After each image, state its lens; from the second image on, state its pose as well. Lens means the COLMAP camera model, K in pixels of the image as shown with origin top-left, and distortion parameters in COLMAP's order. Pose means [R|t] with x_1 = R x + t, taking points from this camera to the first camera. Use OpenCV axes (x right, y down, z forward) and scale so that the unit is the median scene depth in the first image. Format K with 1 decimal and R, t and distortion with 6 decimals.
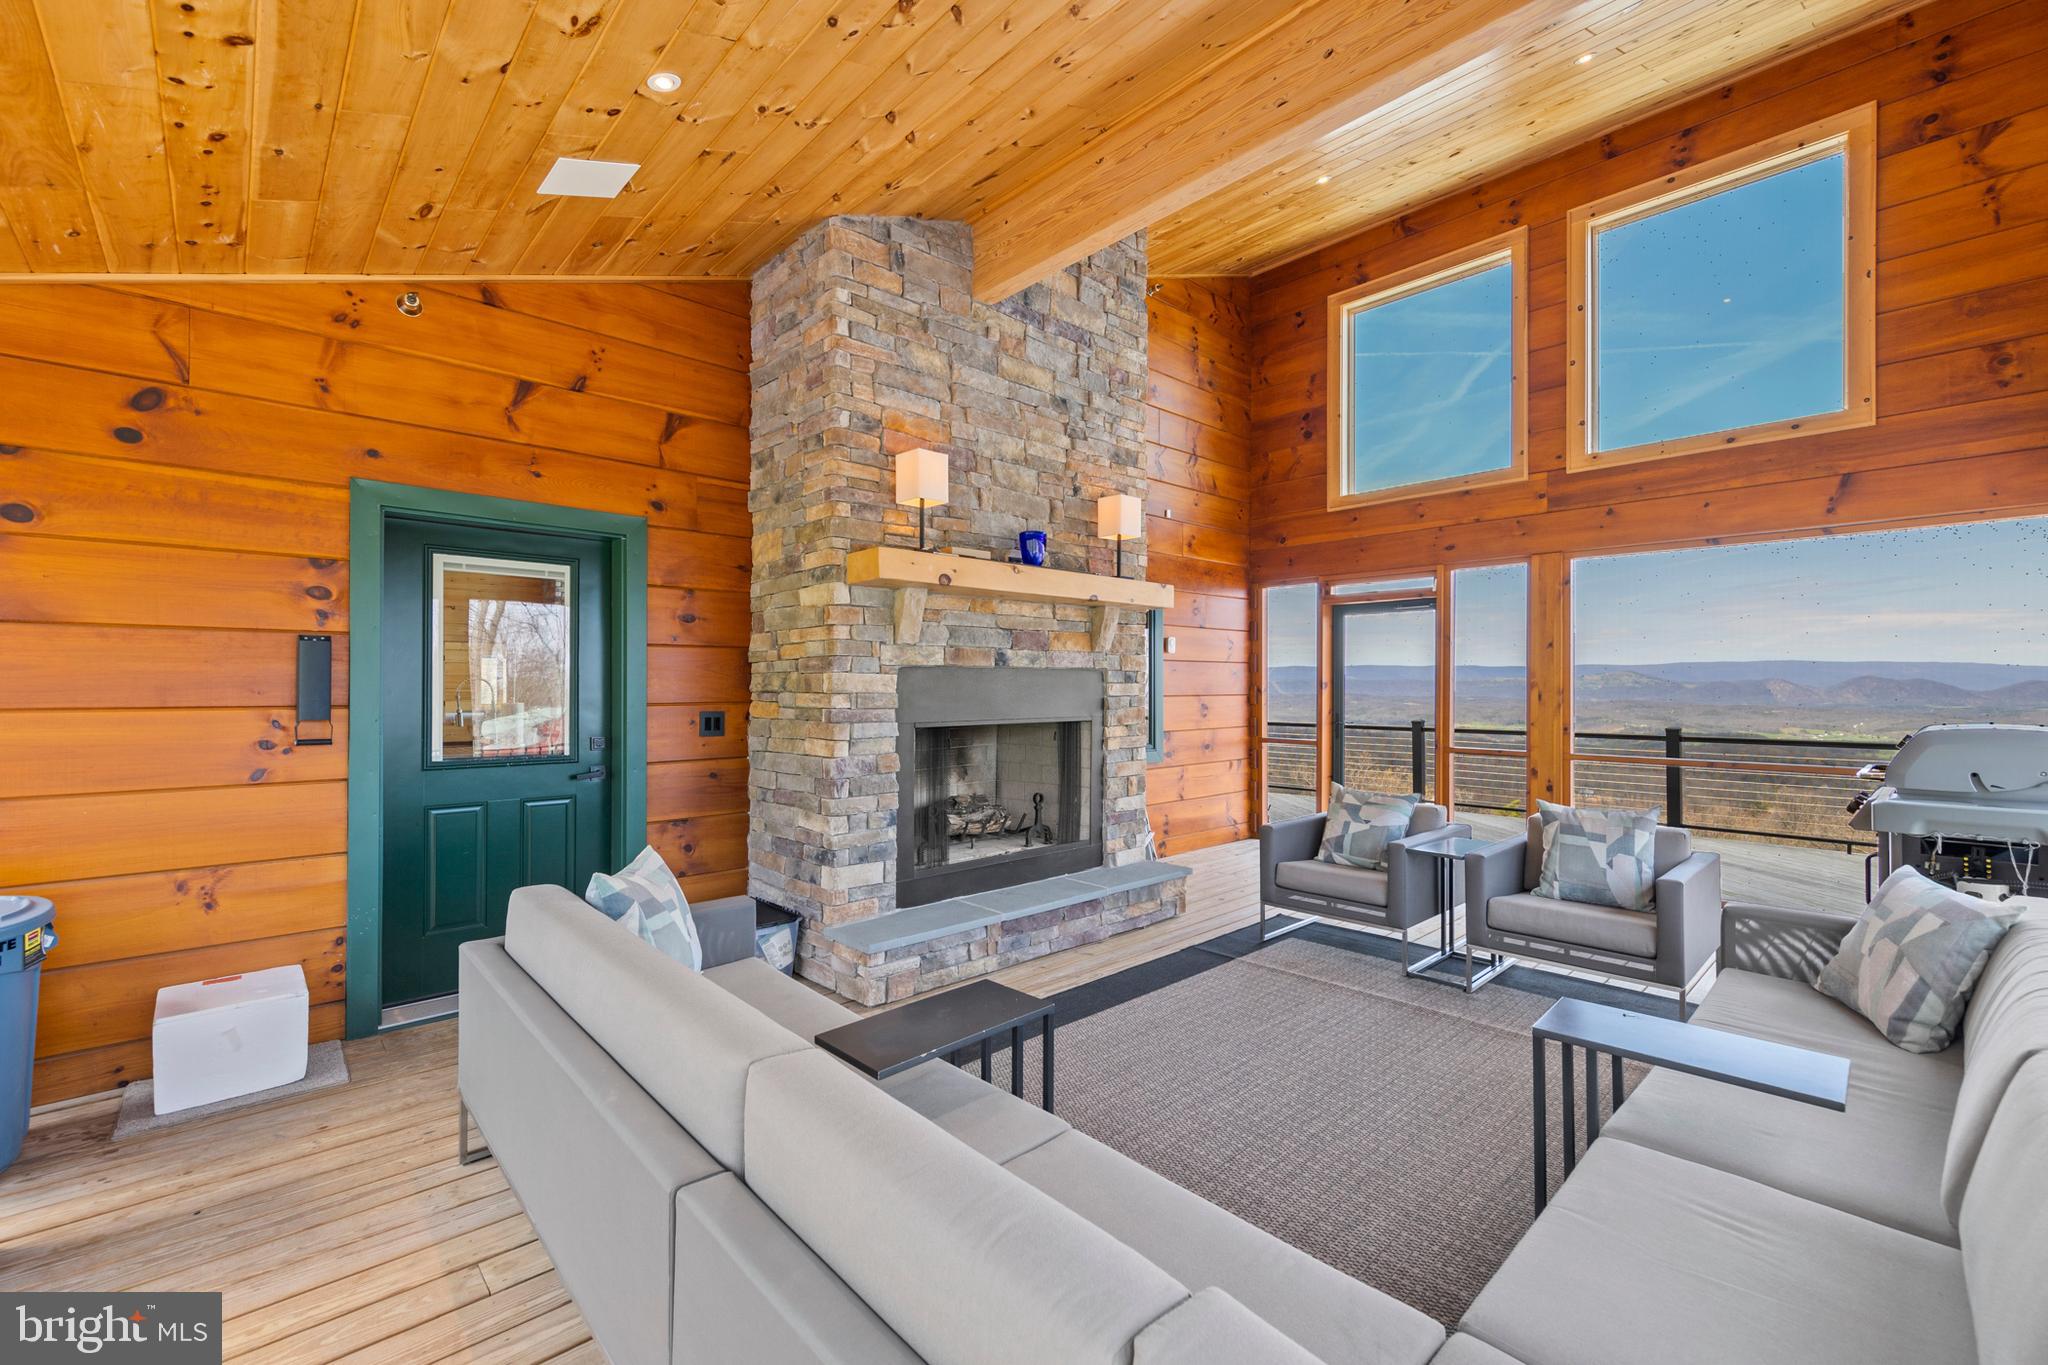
lens RADIAL K [[855.8, 0, 1018.1], [0, 855.8, 681.5], [0, 0, 1]] dist [0.001835, -0.000379]
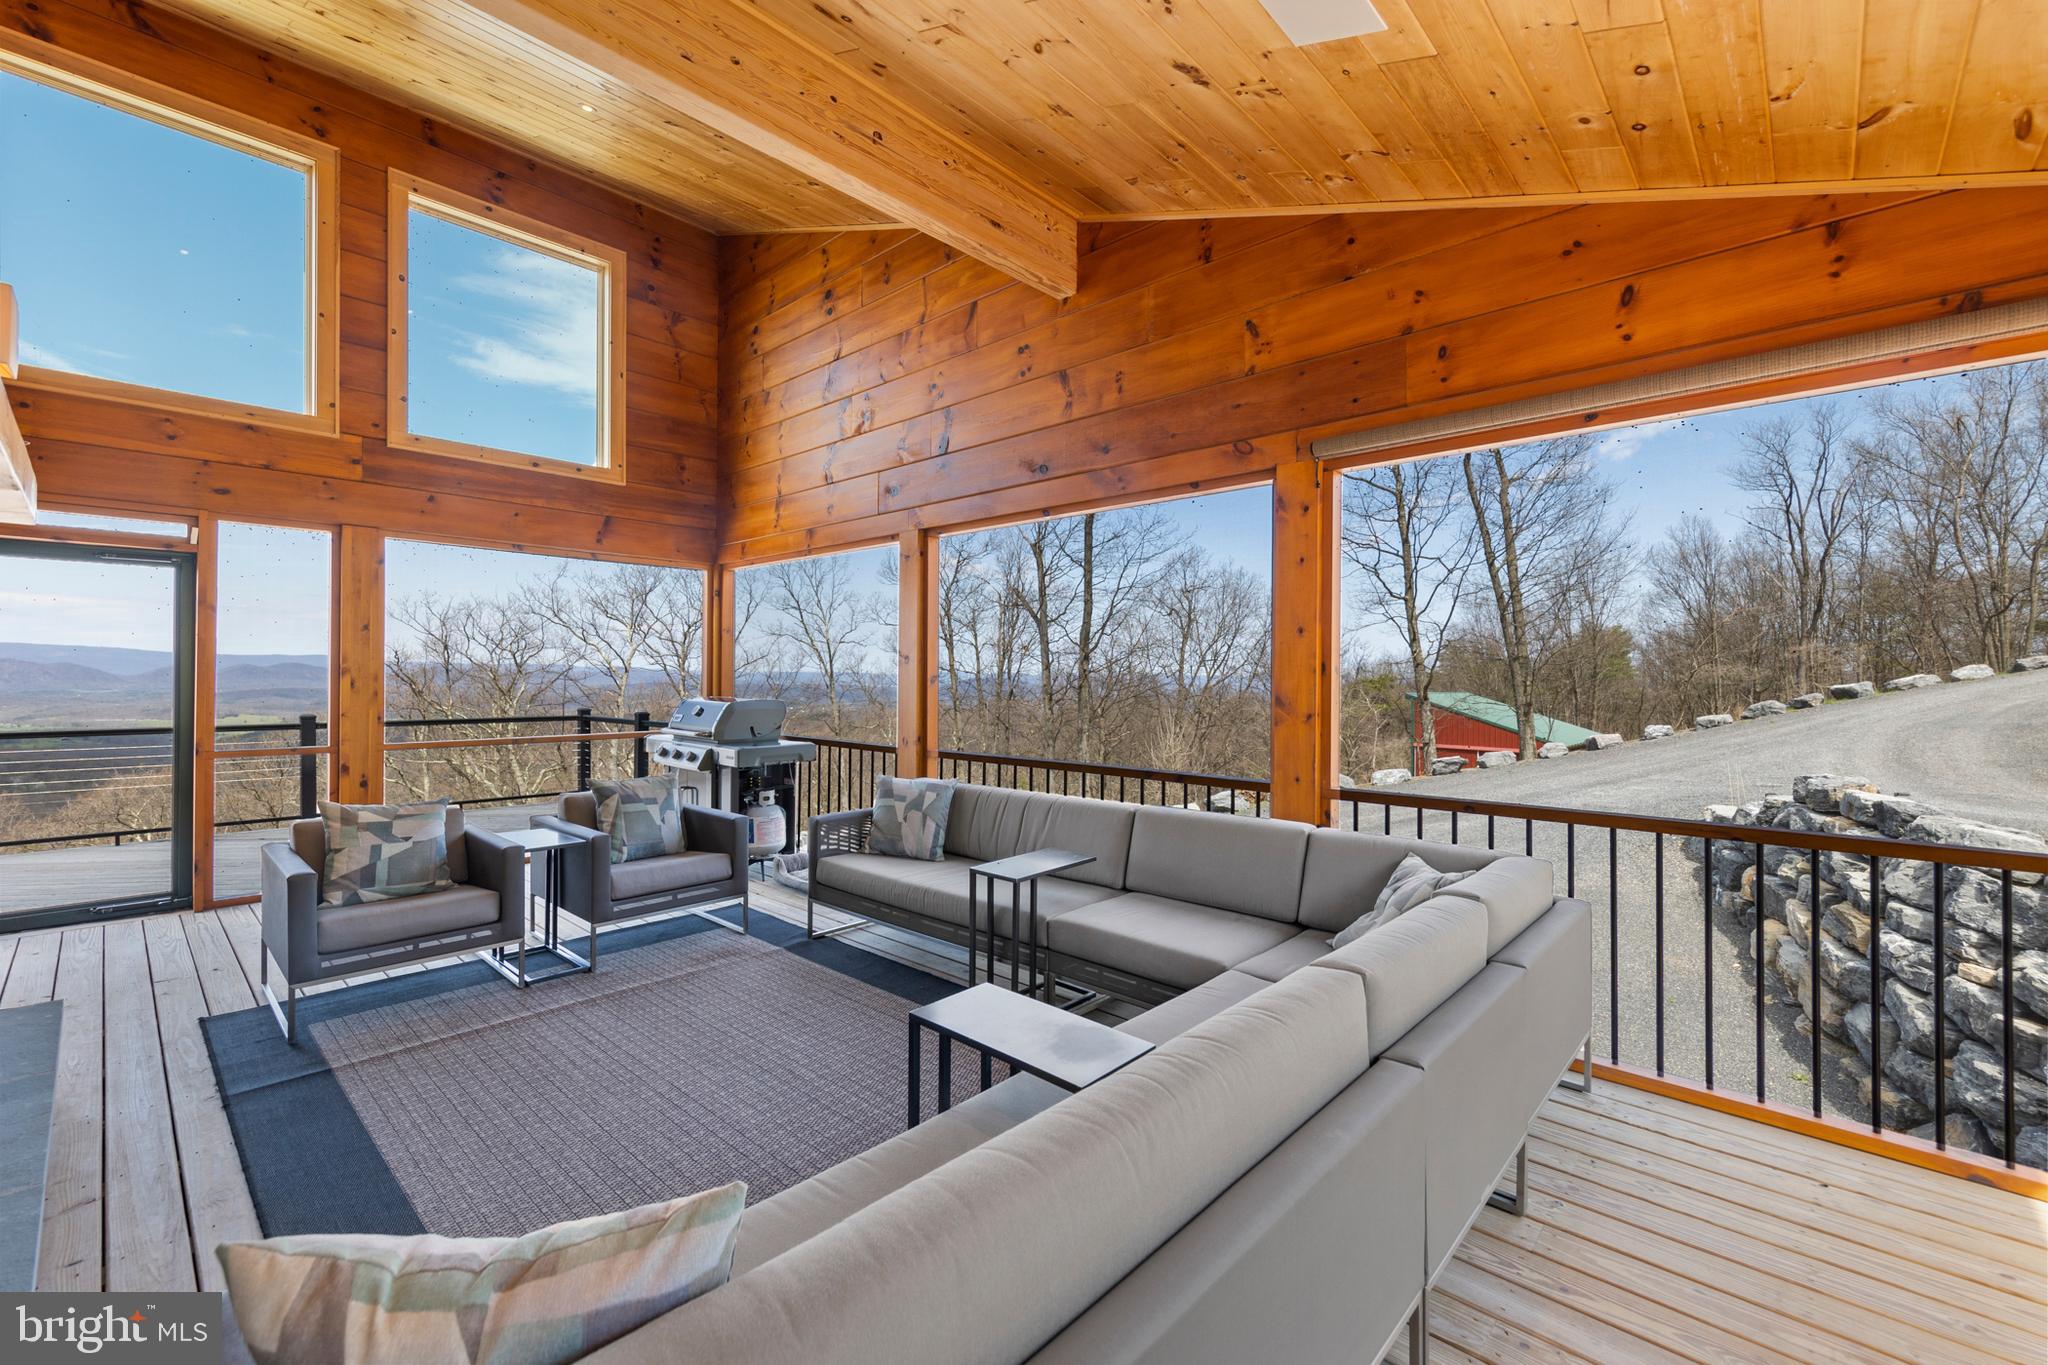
lens RADIAL K [[855.8, 0, 1029.1], [0, 855.8, 677.2], [0, 0, 1]] dist [0.001835, -0.000379]
pose [[-0.094291, -0.002060, 0.995543, -0.386373], [-0.011312, 0.999936, 0.000998, 0.001974], [-0.995480, -0.011168, -0.094308, 0.409043]]
